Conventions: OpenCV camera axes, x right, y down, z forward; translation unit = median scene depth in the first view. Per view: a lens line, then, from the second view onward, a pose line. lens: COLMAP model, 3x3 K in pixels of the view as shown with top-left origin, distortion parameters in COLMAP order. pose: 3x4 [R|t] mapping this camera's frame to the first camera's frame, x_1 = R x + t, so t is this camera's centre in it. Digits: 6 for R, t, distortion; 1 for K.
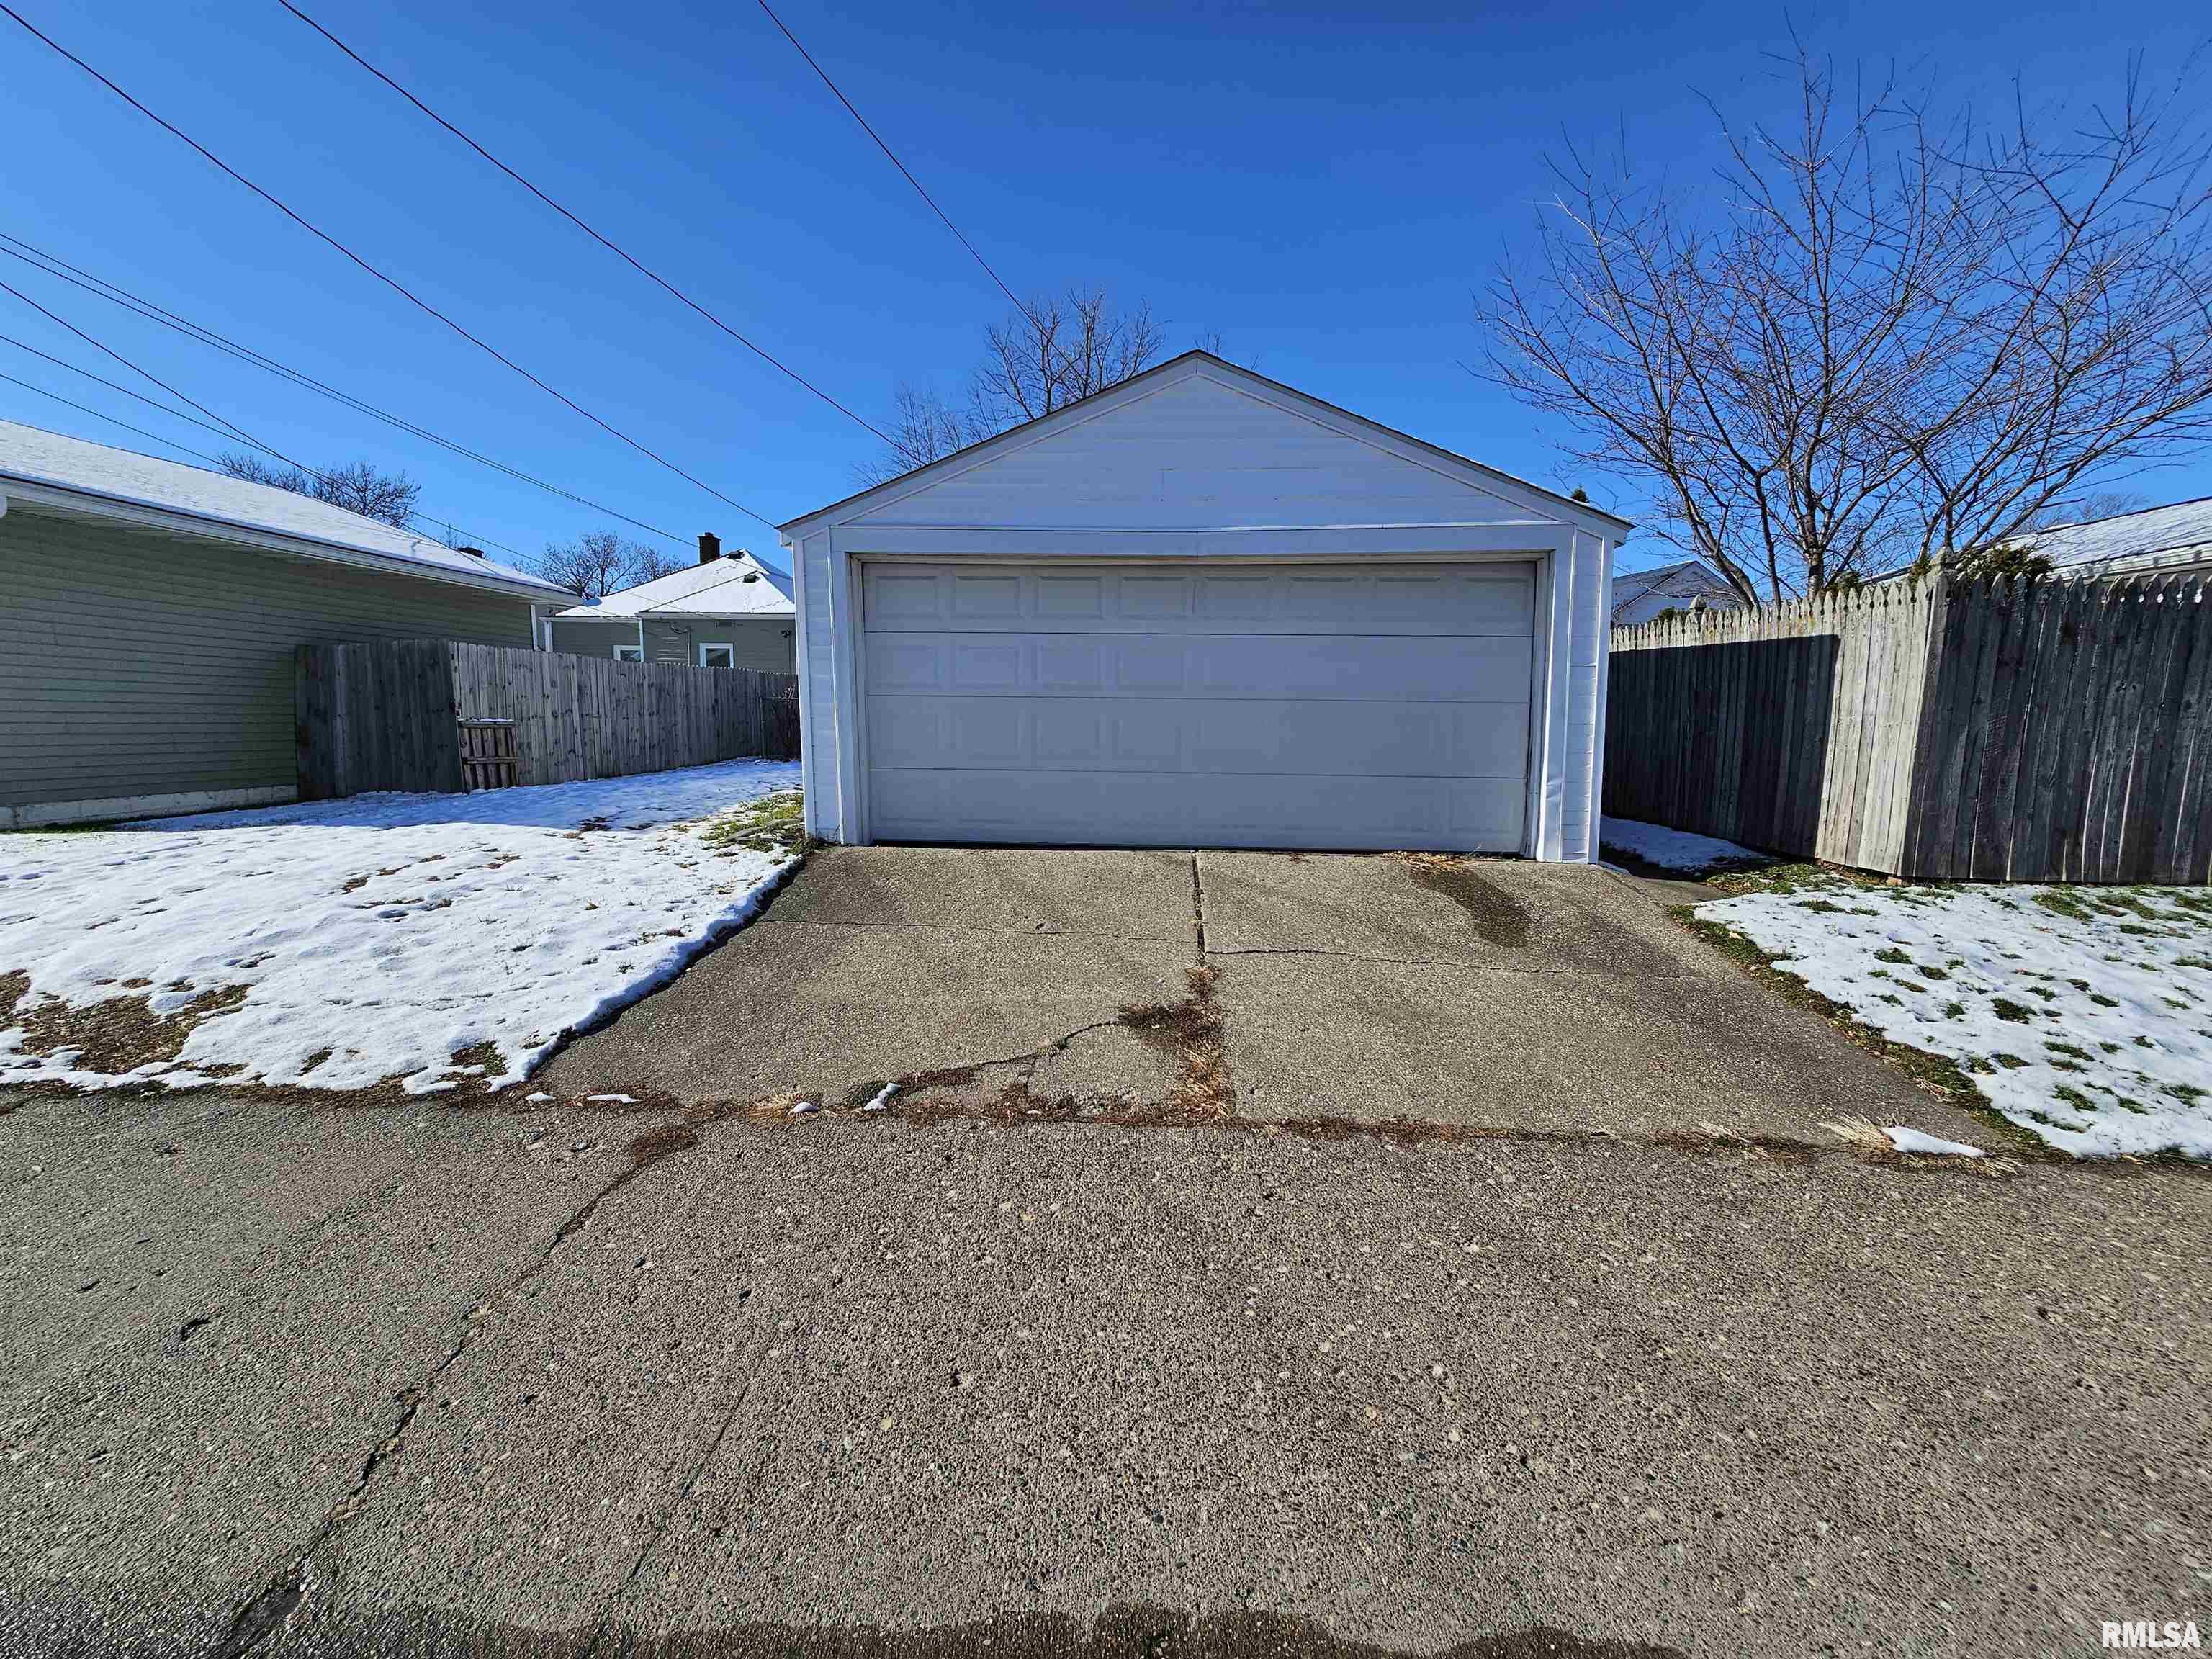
lens RADIAL K [[898.8, 0, 1107.5], [0, 898.8, 835.6], [0, 0, 1]] dist [-0.004530, -0.000112]
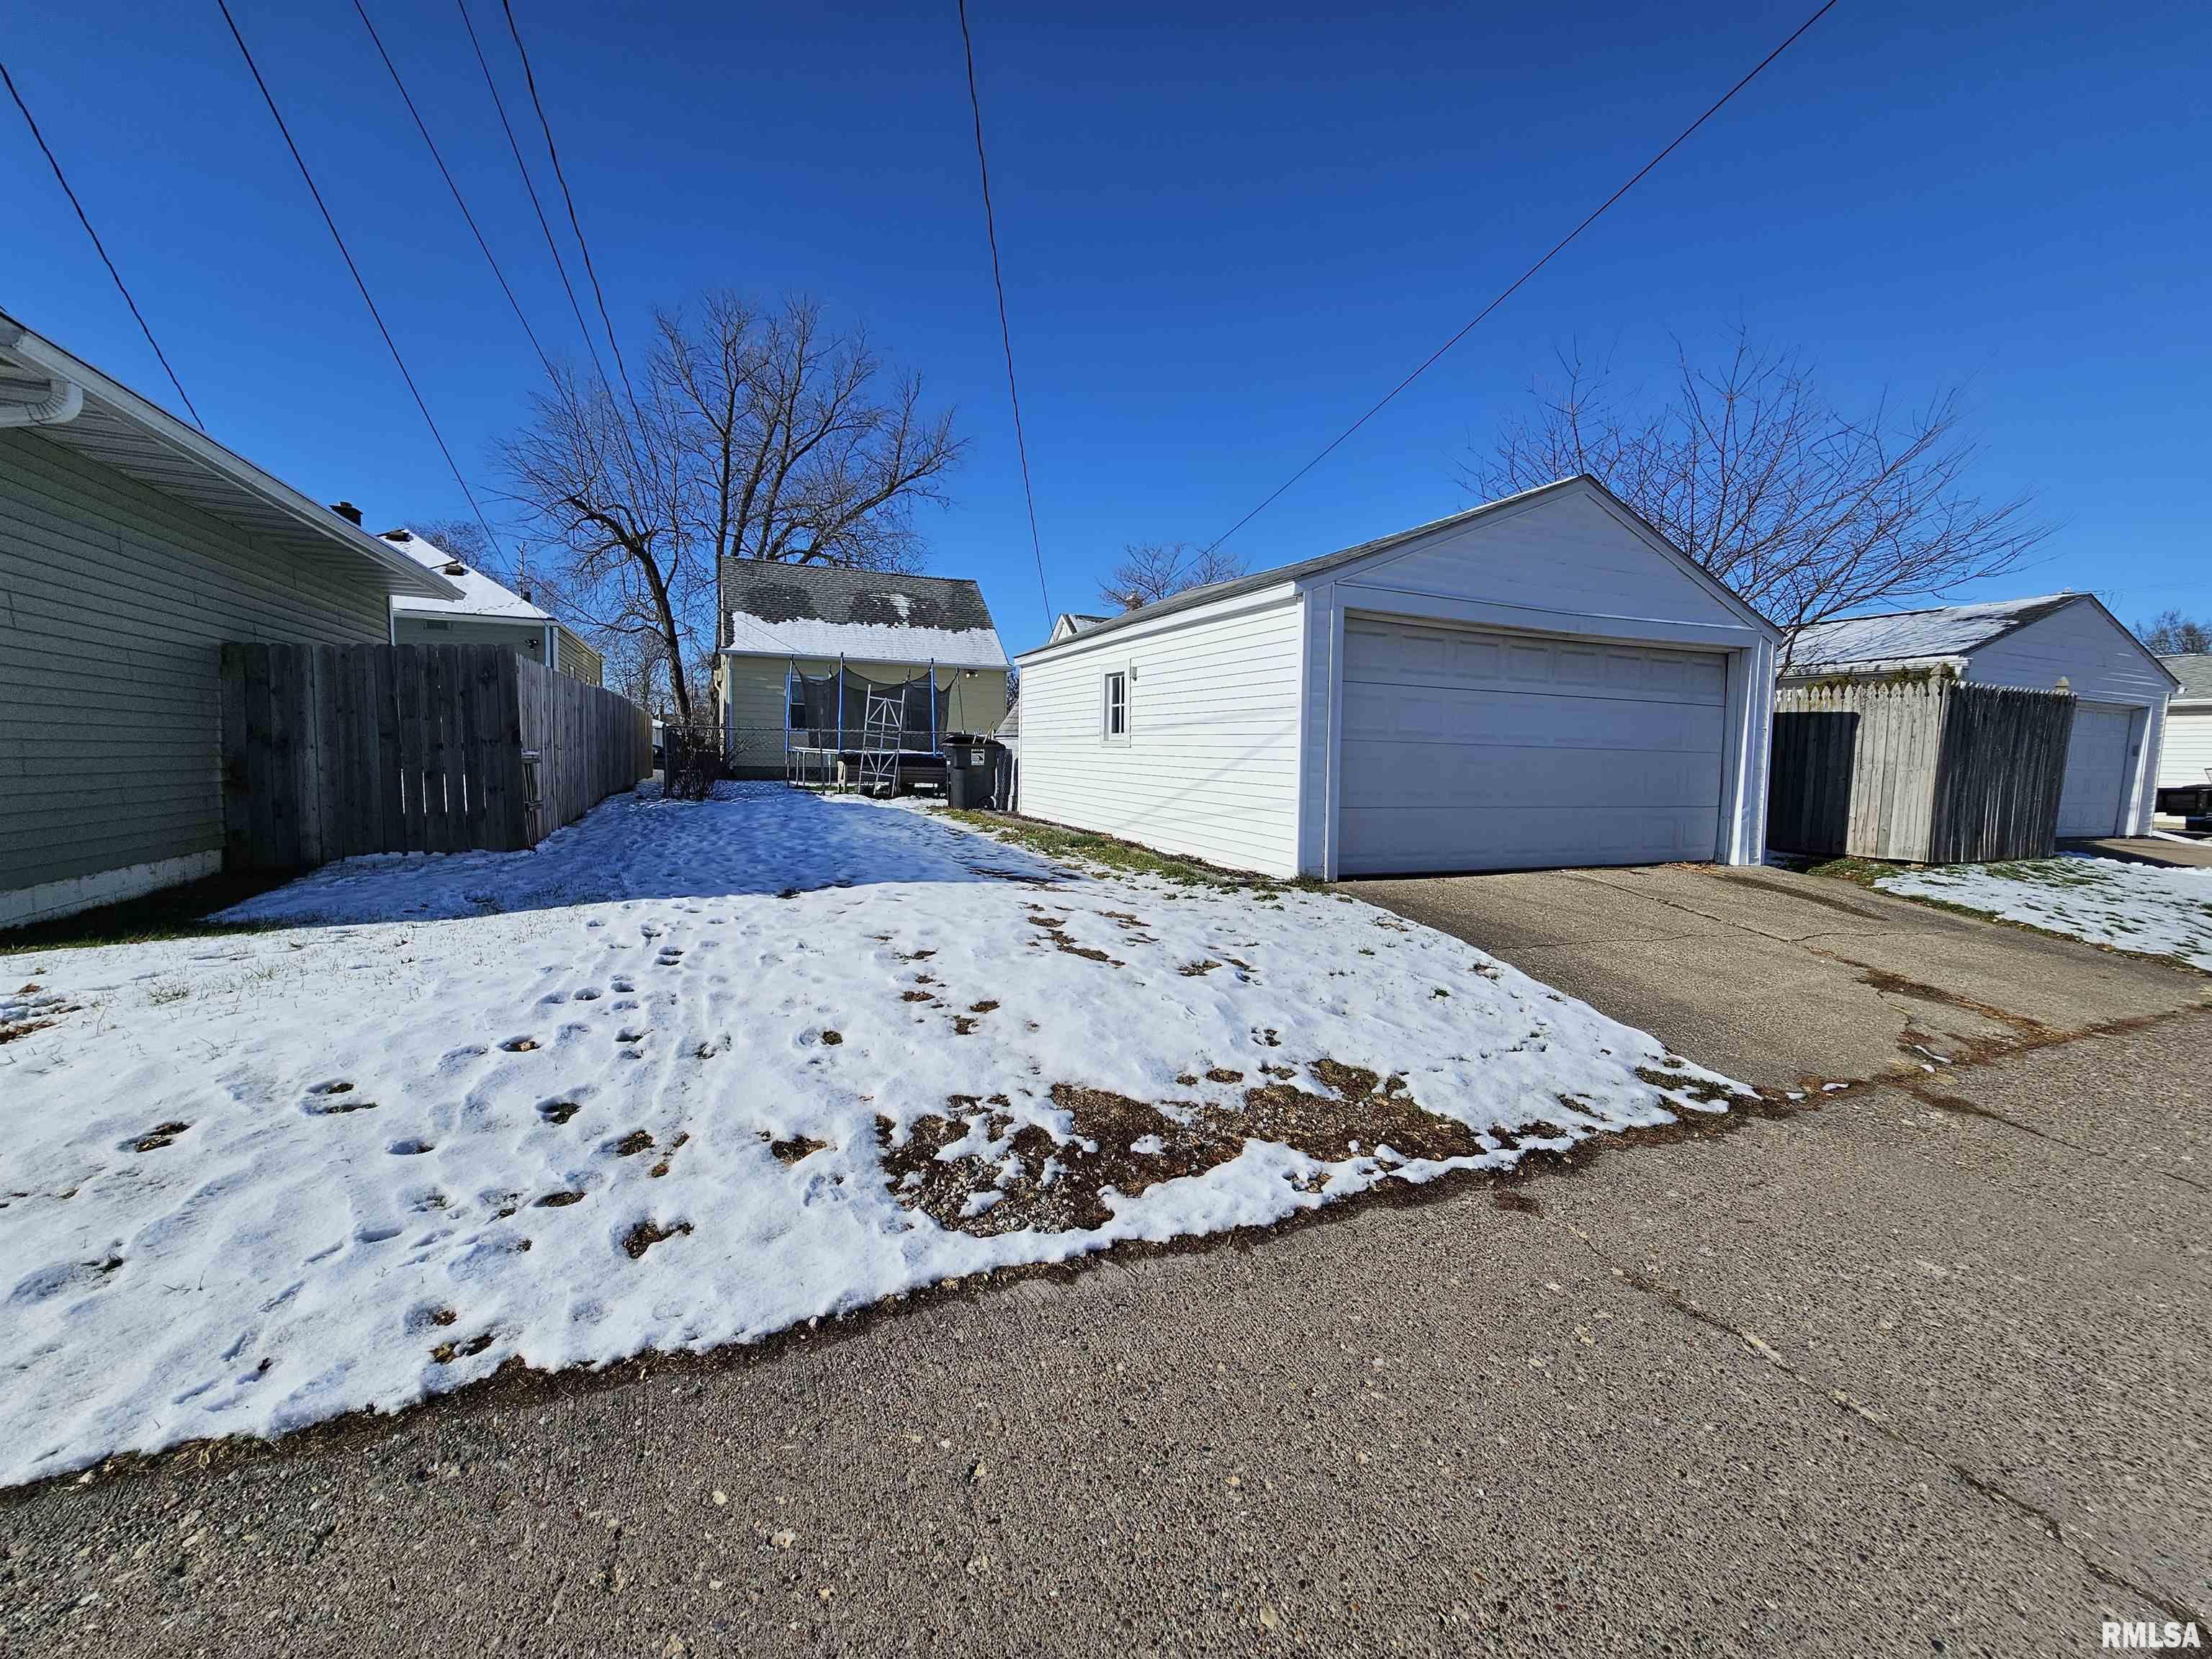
lens RADIAL K [[898.8, 0, 1117.9], [0, 898.8, 831.5], [0, 0, 1]] dist [-0.004530, -0.000112]
pose [[0.892957, -0.030709, 0.449094, -1.033581], [0.047023, 0.998575, -0.025216, -0.035078], [-0.447680, 0.043635, 0.893129, 0.177336]]
